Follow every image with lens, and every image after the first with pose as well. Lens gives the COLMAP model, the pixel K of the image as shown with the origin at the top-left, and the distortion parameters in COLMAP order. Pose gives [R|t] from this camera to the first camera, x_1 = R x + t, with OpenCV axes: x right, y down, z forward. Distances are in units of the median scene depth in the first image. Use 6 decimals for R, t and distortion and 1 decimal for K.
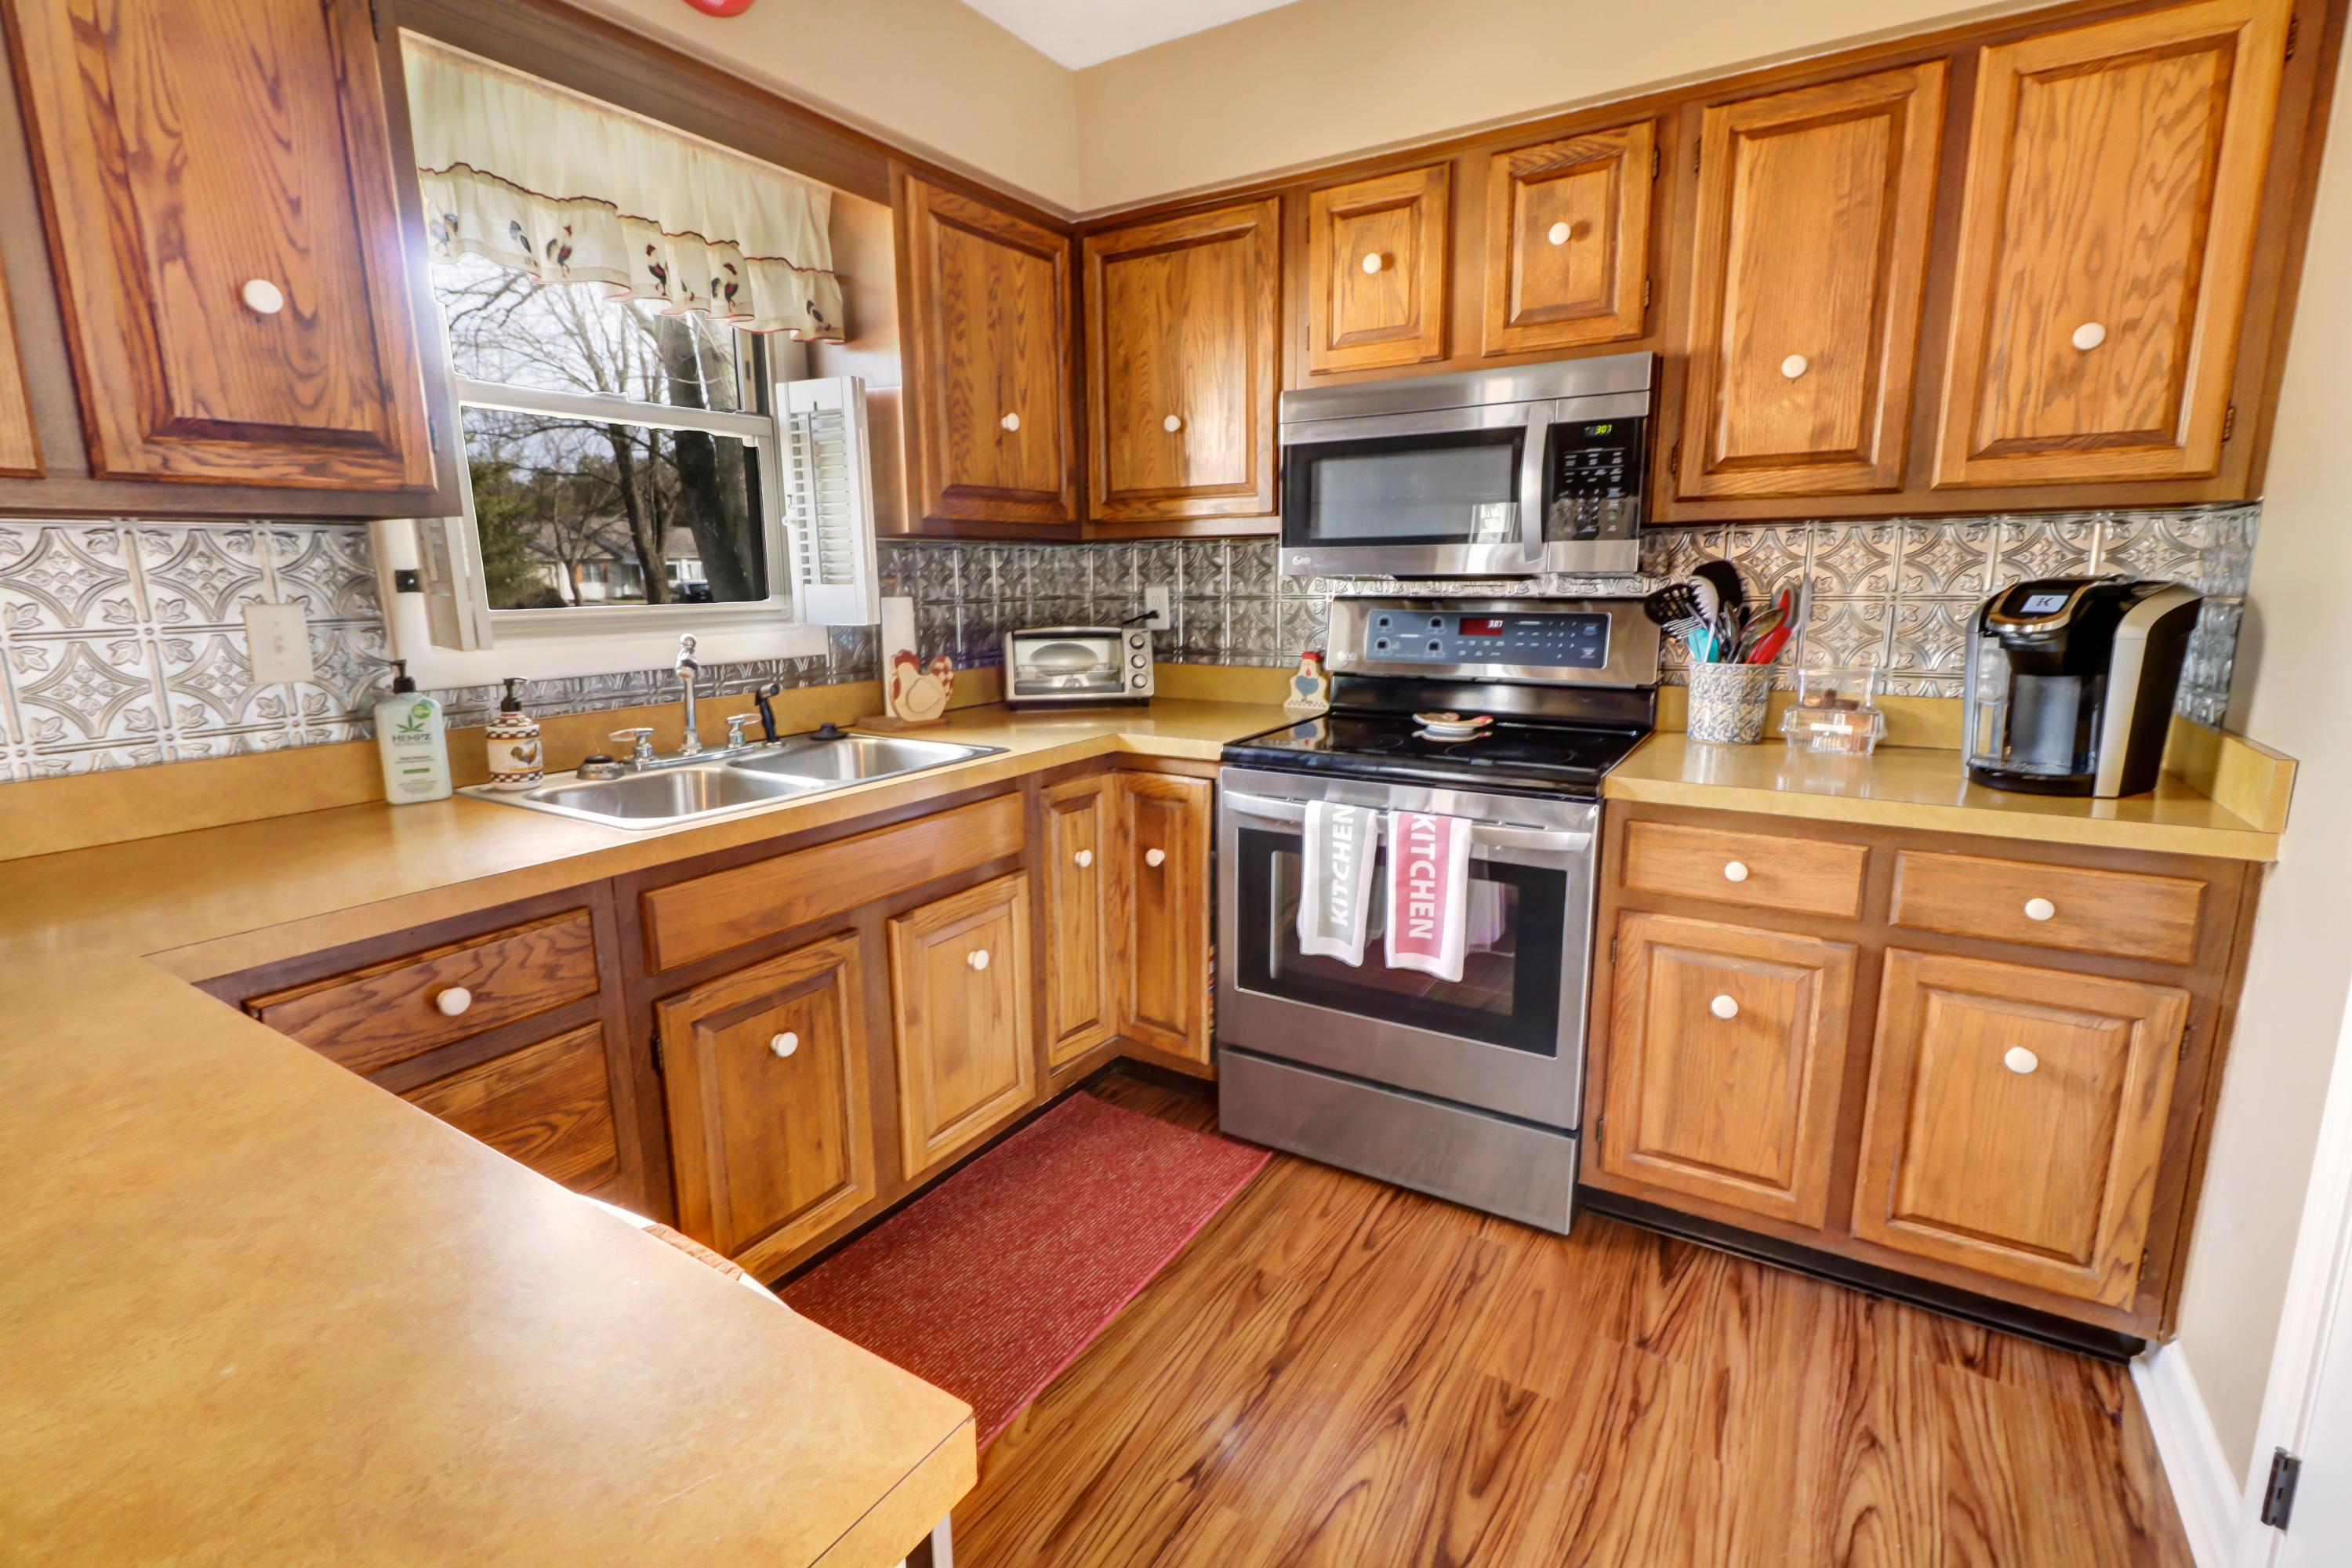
lens RADIAL K [[1080.2, 0, 1157.1], [0, 1080.2, 786.6], [0, 0, 1]] dist [0.007536, -0.001487]
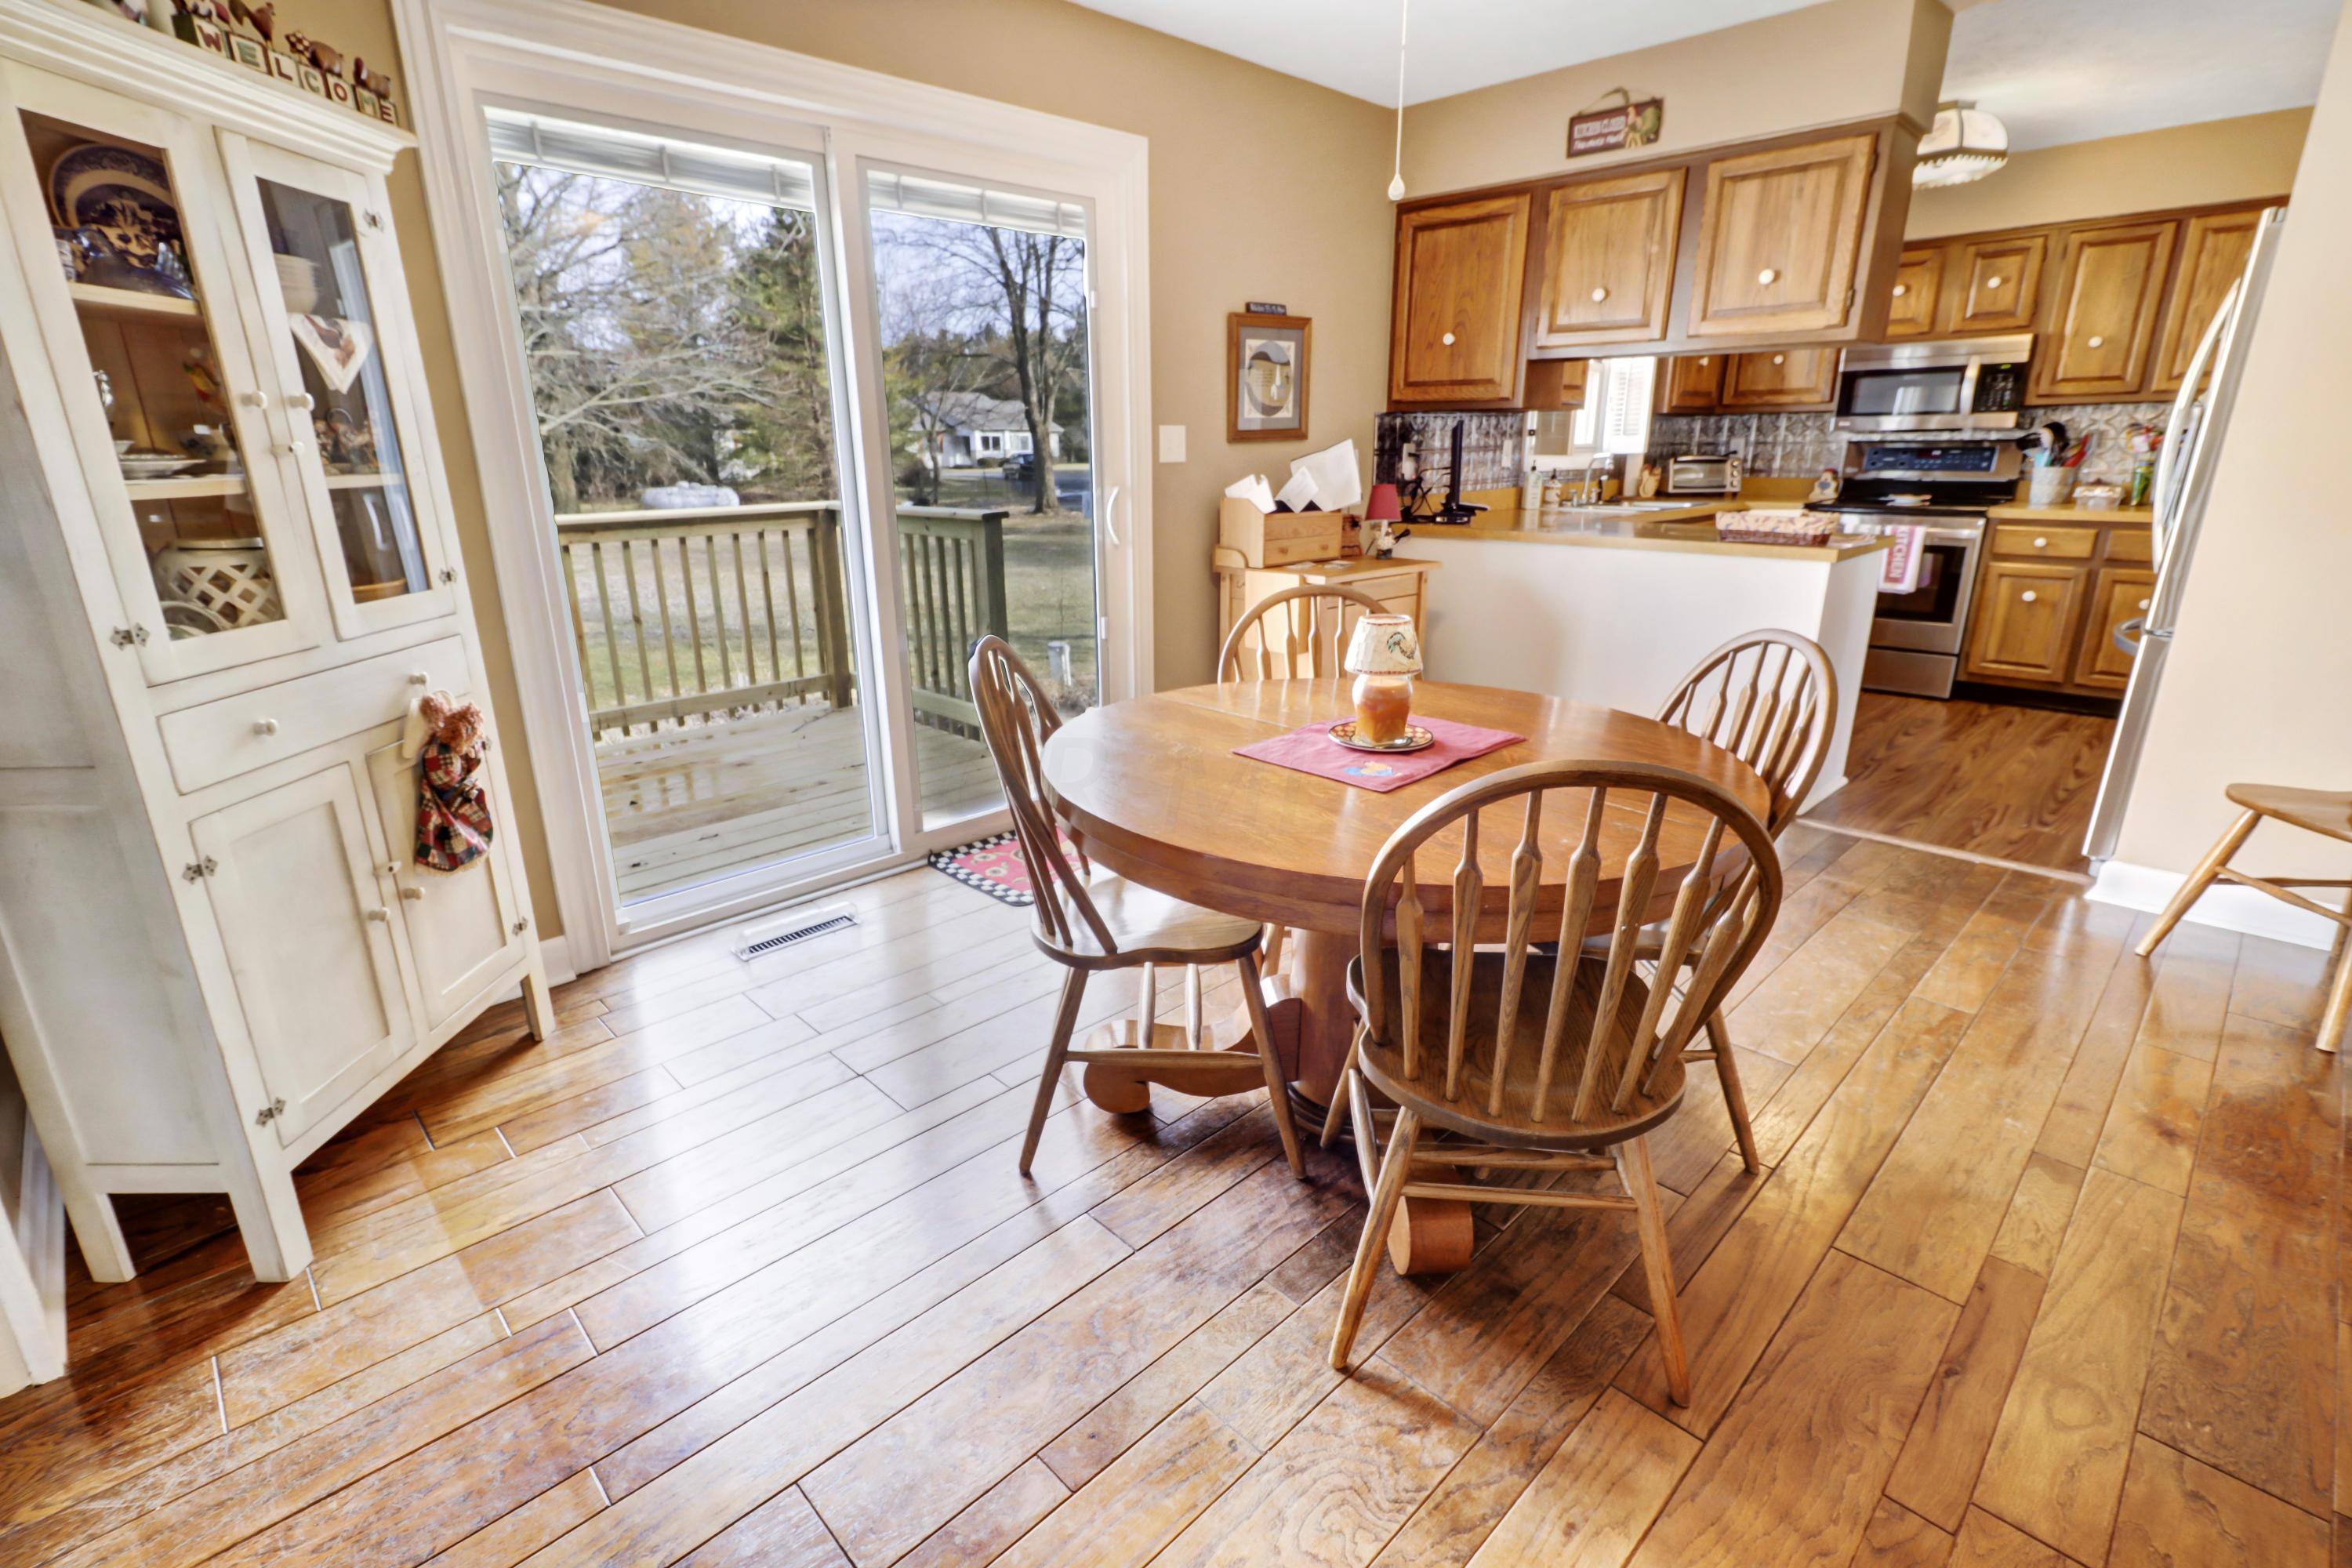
lens RADIAL K [[1080.2, 0, 1167.7], [0, 1080.2, 778.5], [0, 0, 1]] dist [0.007536, -0.001487]
pose [[0.972810, 0.067581, -0.221527, -0.822078], [-0.043807, 0.992907, 0.110531, 0.405152], [0.227425, -0.097821, 0.968870, -1.895226]]
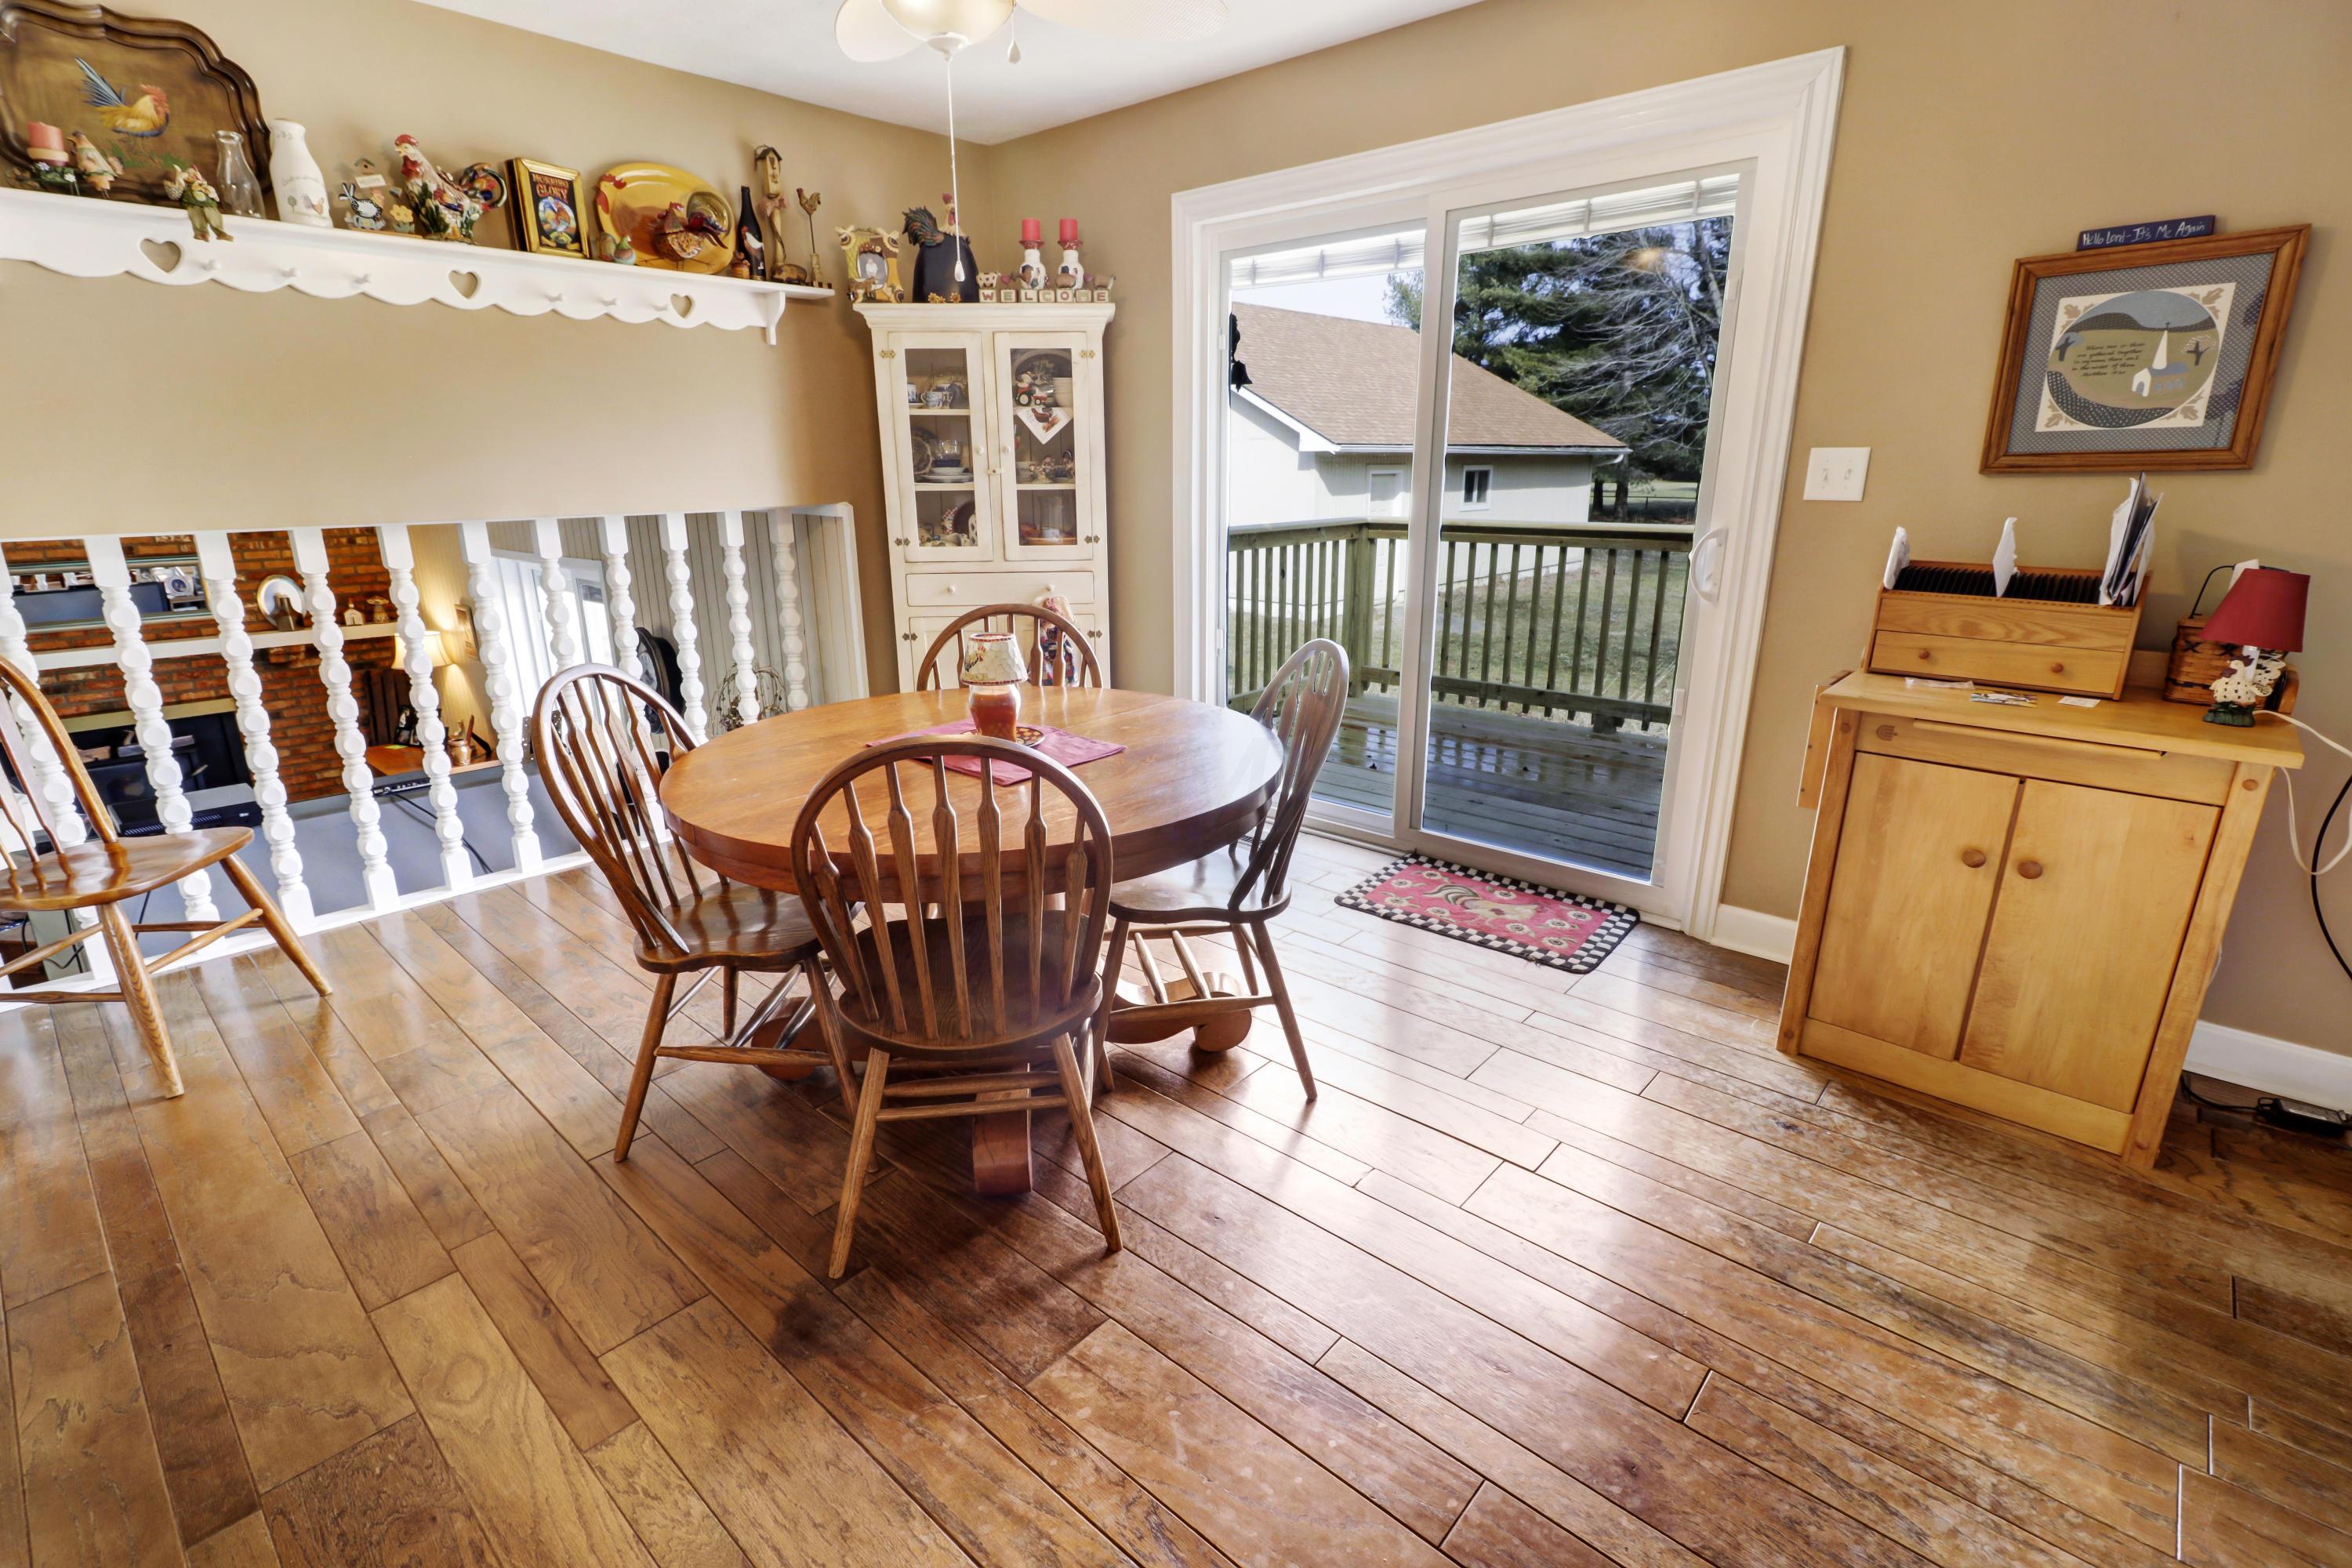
lens RADIAL K [[1080.2, 0, 1169.0], [0, 1080.2, 786.8], [0, 0, 1]] dist [0.007536, -0.001487]
pose [[-0.163278, 0.292665, -0.942172, 0.145161], [-0.188793, 0.928070, 0.321002, 0.132066], [0.968348, 0.230288, -0.096280, -0.652356]]
